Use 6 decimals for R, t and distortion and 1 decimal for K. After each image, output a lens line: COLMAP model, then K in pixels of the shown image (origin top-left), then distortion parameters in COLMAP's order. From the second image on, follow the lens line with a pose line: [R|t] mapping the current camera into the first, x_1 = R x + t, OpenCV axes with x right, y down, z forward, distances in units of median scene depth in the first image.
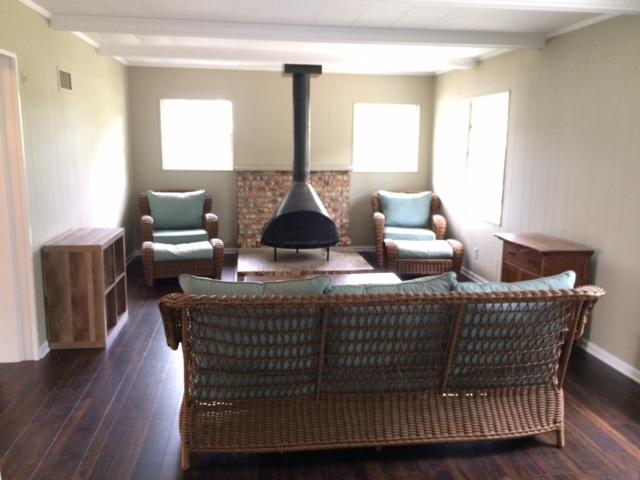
lens RADIAL K [[551.2, 0, 320.0], [0, 551.2, 236.4], [0, 0, 1]] dist [0.076349, -0.088467]
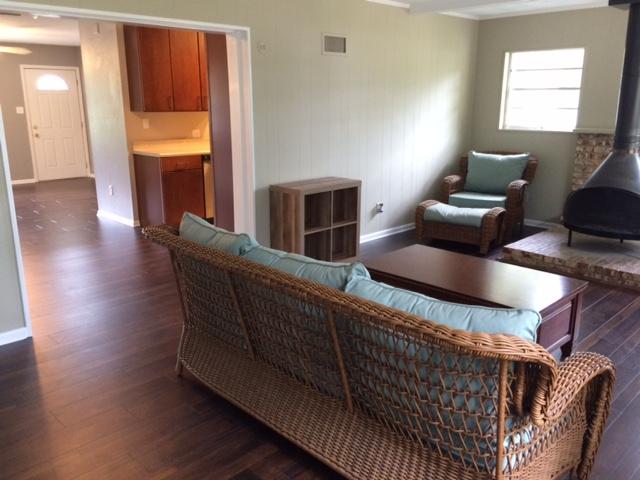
lens RADIAL K [[551.2, 0, 320.0], [0, 551.2, 236.4], [0, 0, 1]] dist [0.076349, -0.088467]
pose [[0.604648, 0.181756, -0.775478, 0.313737], [-0.130714, 0.983059, 0.128489, -0.024677], [0.785694, 0.023675, 0.618163, 0.191918]]
